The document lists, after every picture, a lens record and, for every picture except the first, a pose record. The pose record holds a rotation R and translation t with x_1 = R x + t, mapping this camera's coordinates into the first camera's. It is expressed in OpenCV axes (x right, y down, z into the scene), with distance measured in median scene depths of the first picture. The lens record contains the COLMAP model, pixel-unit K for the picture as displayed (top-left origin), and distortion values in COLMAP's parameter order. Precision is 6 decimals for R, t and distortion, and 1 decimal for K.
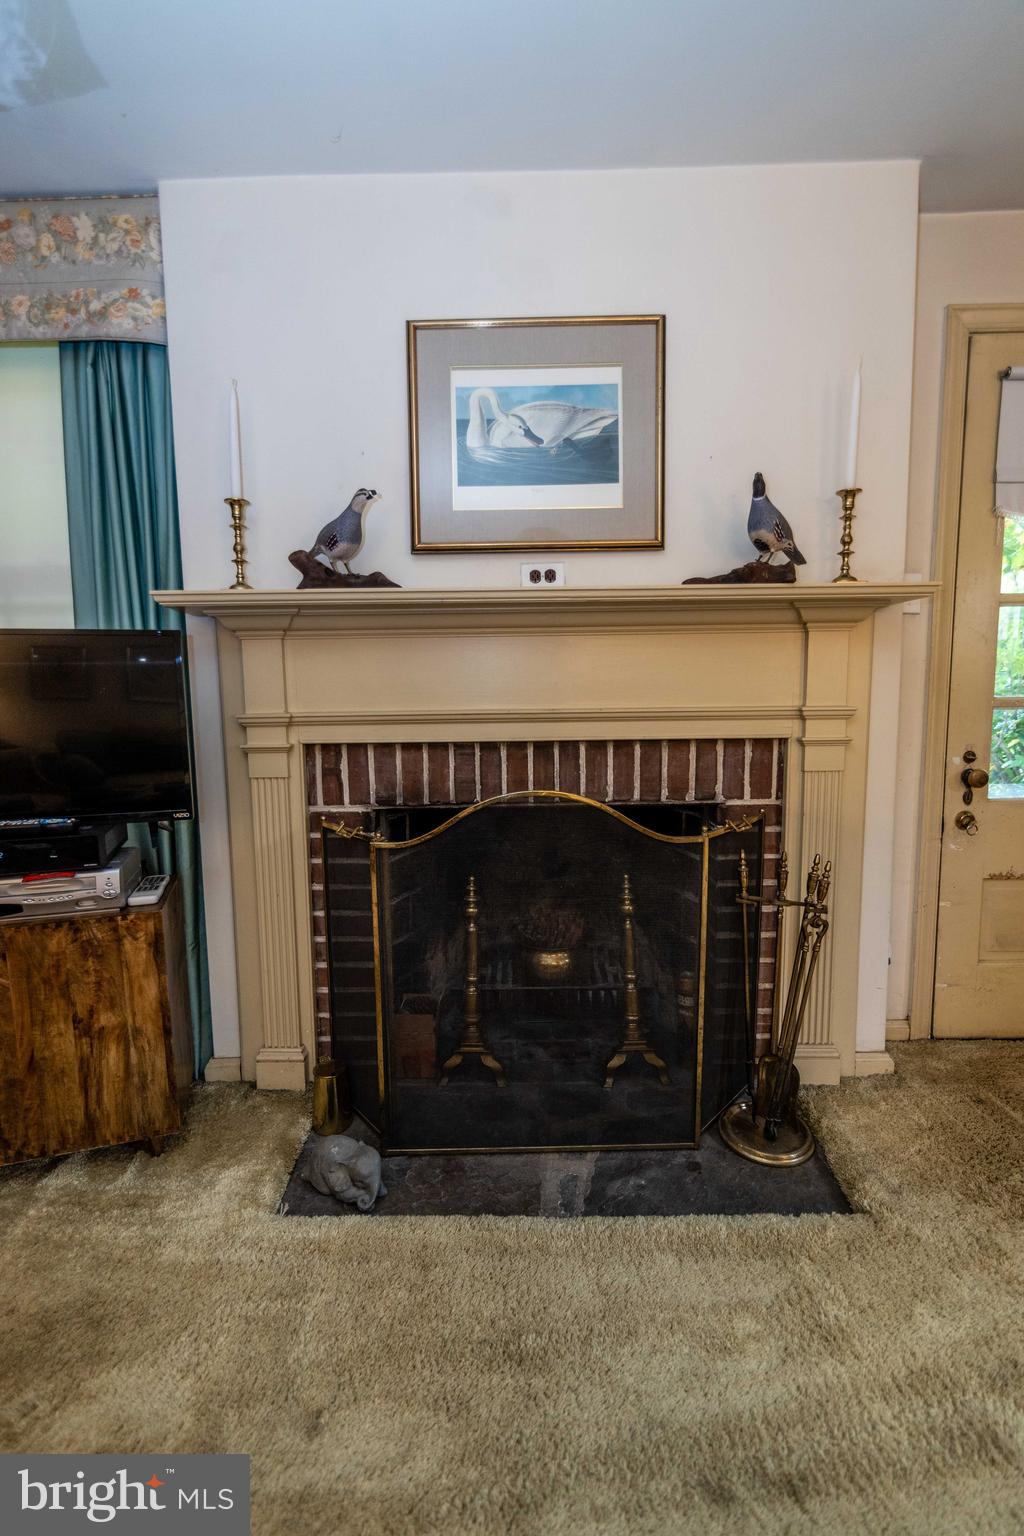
lens RADIAL K [[694.6, 0, 508.6], [0, 694.6, 766.4], [0, 0, 1]] dist [-0.000126, 0.000059]
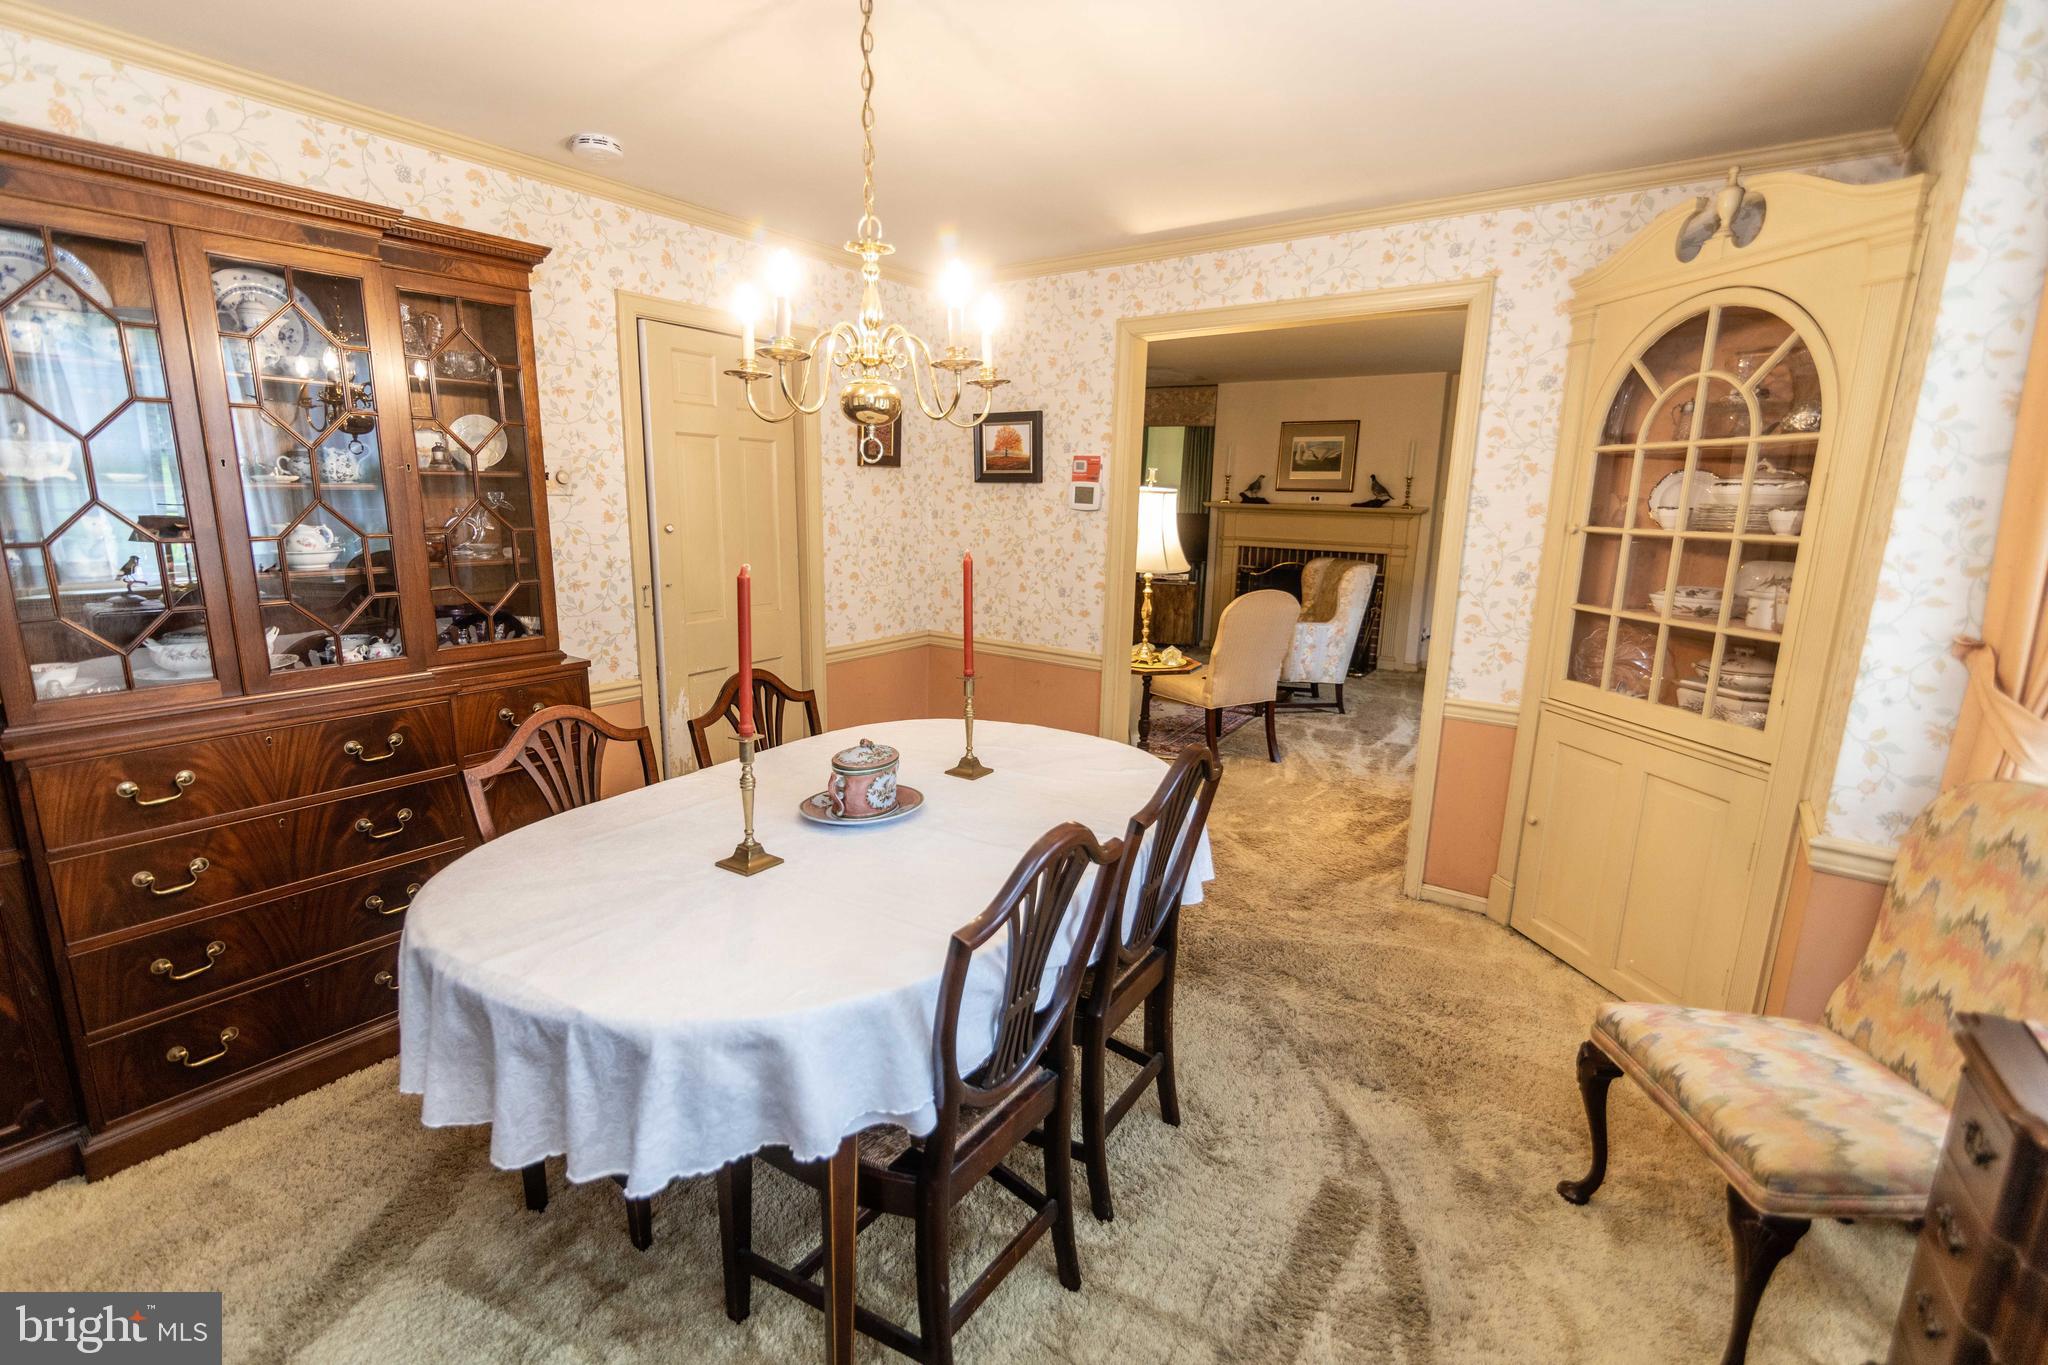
lens RADIAL K [[926.2, 0, 1020.6], [0, 926.2, 693.8], [0, 0, 1]] dist [-0.000126, 0.000059]
pose [[0.826147, 0.151520, -0.542700, 1.436250], [-0.091137, 0.986416, 0.136668, 0.163868], [0.556036, -0.063448, 0.828733, -3.501566]]
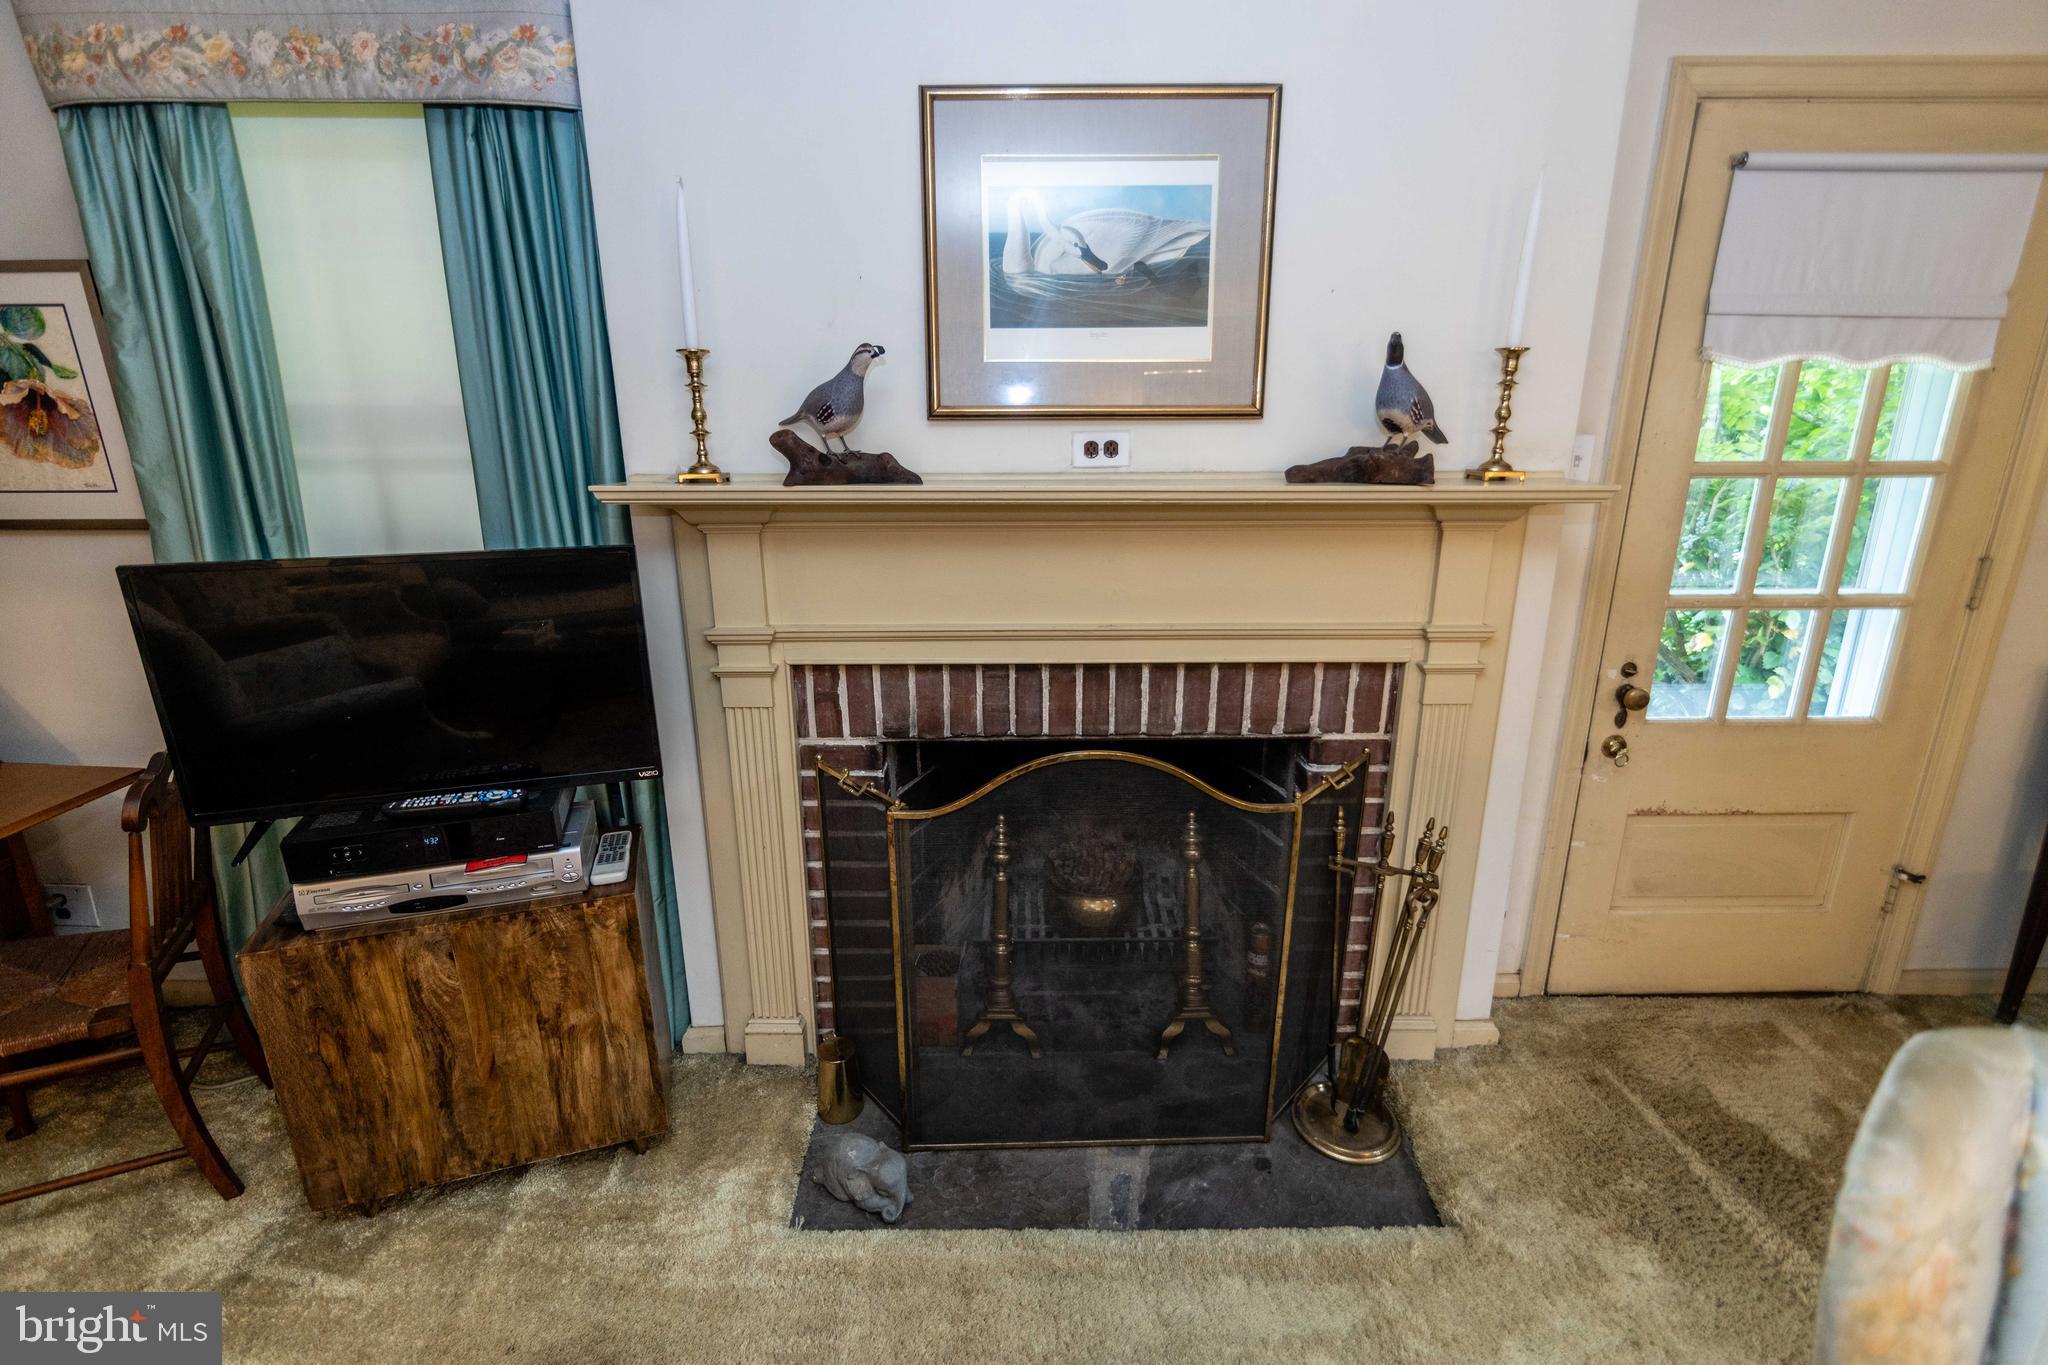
lens RADIAL K [[926.2, 0, 1024.5], [0, 926.2, 684.4], [0, 0, 1]] dist [-0.000126, 0.000059]
pose [[0.999817, 0.005138, 0.018438, -0.053417], [-0.008159, 0.985801, 0.167721, -0.195387], [-0.017315, -0.167841, 0.985662, -0.038296]]
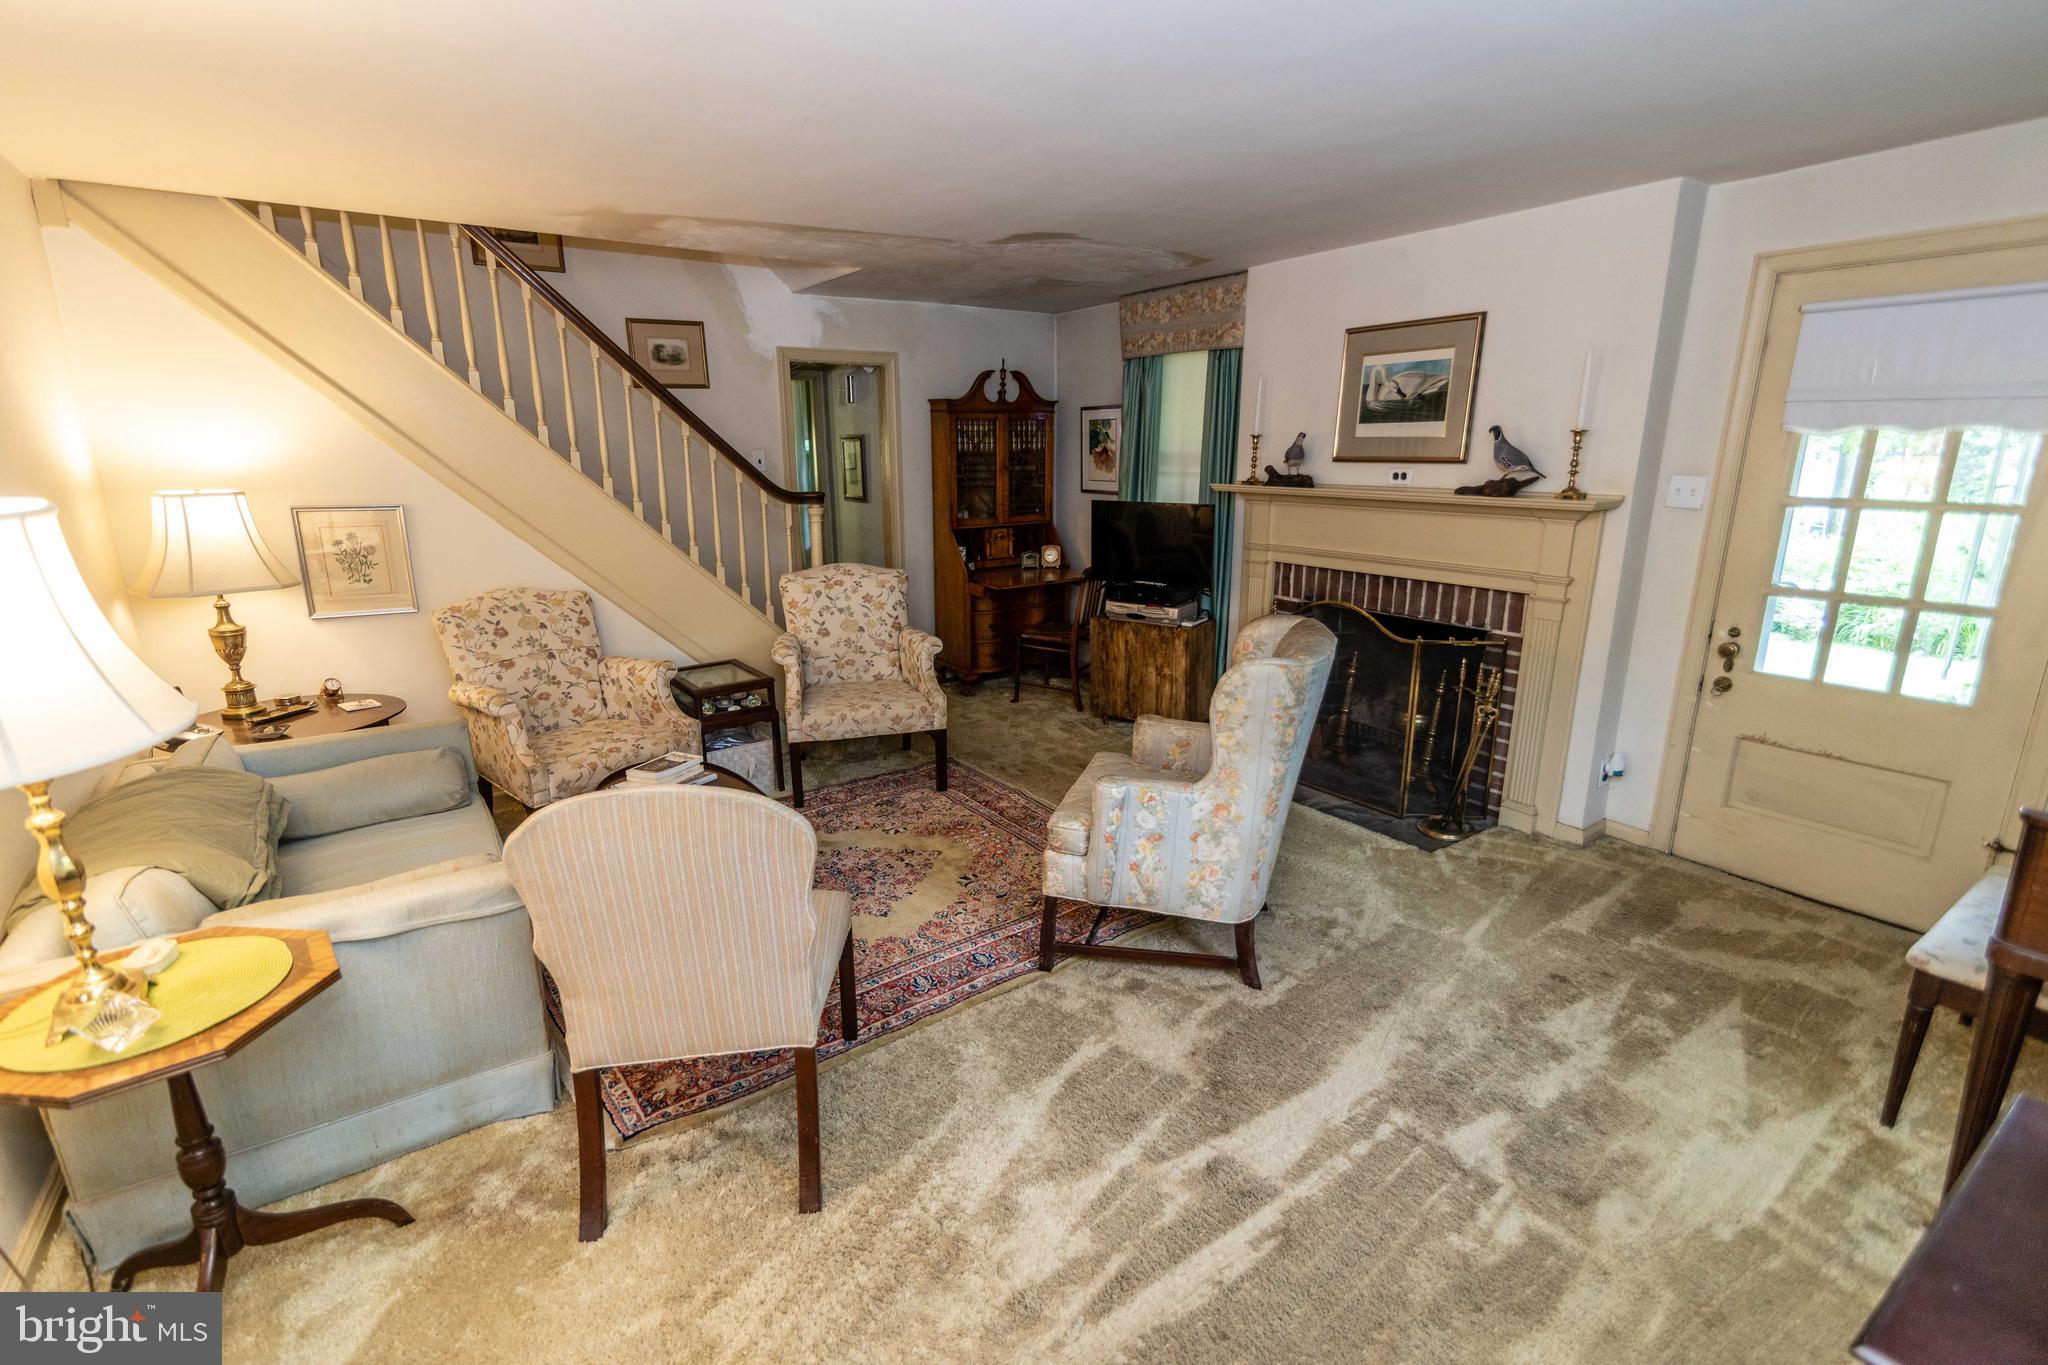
lens RADIAL K [[926.2, 0, 1023.9], [0, 926.2, 690.0], [0, 0, 1]] dist [-0.000126, 0.000059]
pose [[0.572571, 0.219511, -0.789922, 1.433913], [-0.093579, 0.974691, 0.203026, -0.145410], [0.814497, -0.042326, 0.578622, -1.063138]]
